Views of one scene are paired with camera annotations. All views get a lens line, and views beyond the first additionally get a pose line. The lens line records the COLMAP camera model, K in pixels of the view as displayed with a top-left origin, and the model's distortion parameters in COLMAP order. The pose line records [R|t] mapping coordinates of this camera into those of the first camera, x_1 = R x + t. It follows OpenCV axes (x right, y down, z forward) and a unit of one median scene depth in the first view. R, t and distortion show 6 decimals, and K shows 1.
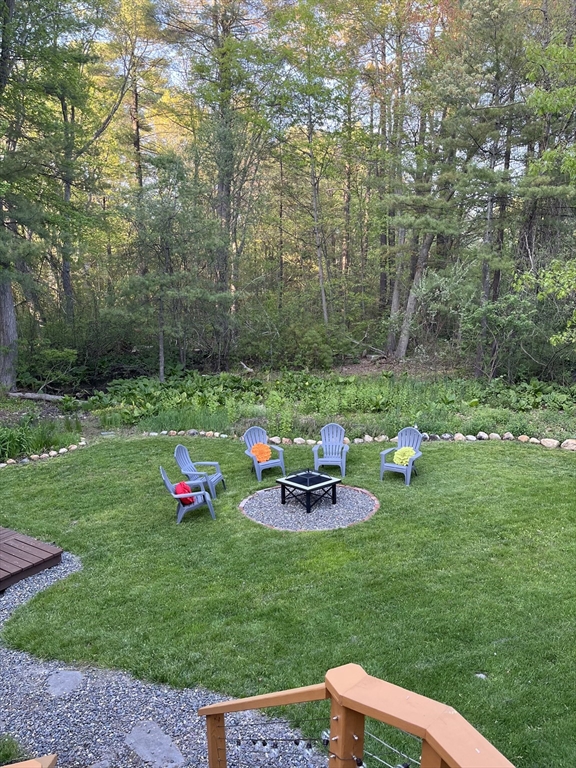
lens RADIAL K [[578.3, 0, 291.8], [0, 578.3, 383.5], [0, 0, 1]] dist [0.054312, -0.069585]
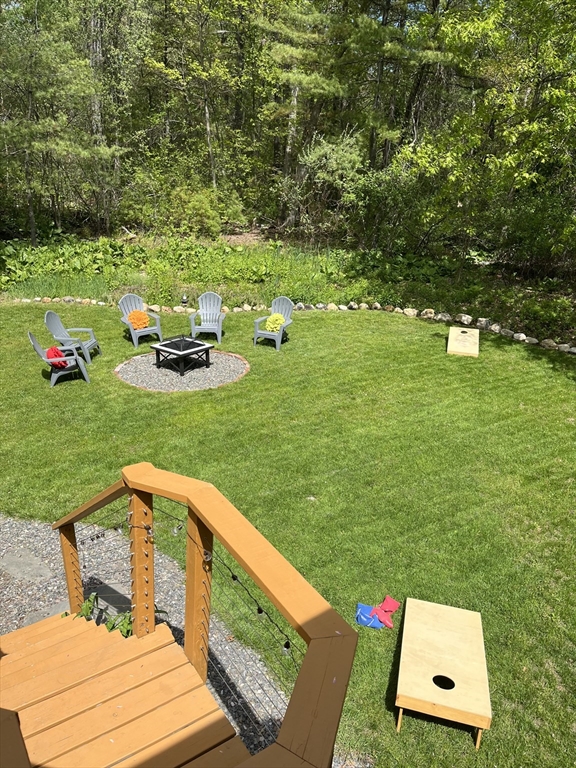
lens RADIAL K [[578.3, 0, 293.0], [0, 578.3, 386.1], [0, 0, 1]] dist [0.054312, -0.069585]
pose [[0.984740, -0.014736, 0.173407, 0.035759], [-0.024013, 0.975373, 0.219252, 0.003085], [-0.172368, -0.220070, 0.960135, -0.047352]]
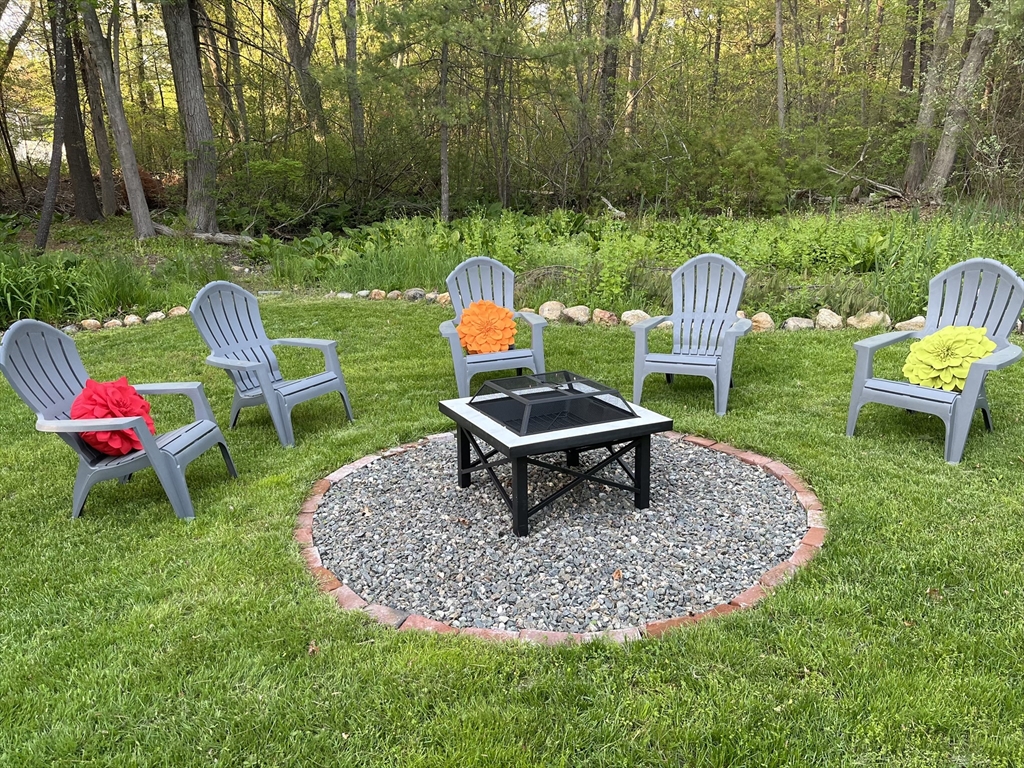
lens RADIAL K [[771.1, 0, 509.1], [0, 771.1, 378.1], [0, 0, 1]] dist [0.054312, -0.069585]
pose [[0.956046, 0.069050, -0.284971, 0.094035], [-0.035273, 0.991902, 0.122007, 0.090599], [0.291088, -0.106592, 0.950739, 0.547142]]
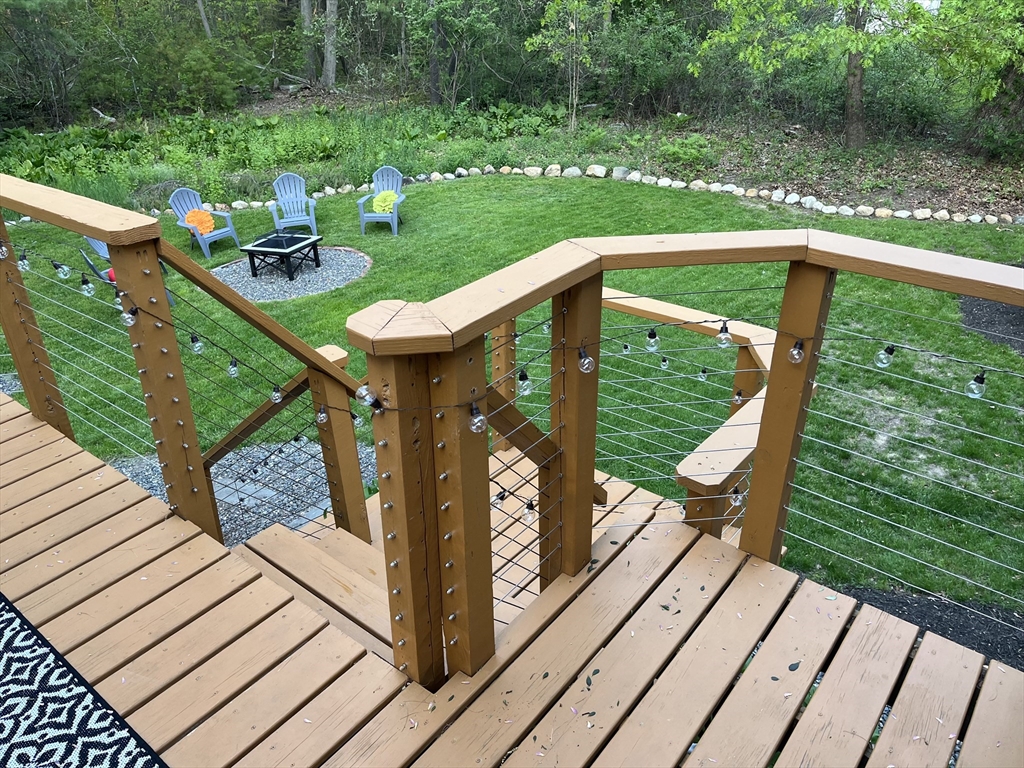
lens RADIAL K [[771.1, 0, 514.9], [0, 771.1, 382.4], [0, 0, 1]] dist [0.054312, -0.069585]
pose [[0.903576, -0.209840, 0.373519, -0.103024], [0.084974, 0.942297, 0.323816, 0.022297], [-0.419915, -0.260853, 0.869268, -0.112673]]
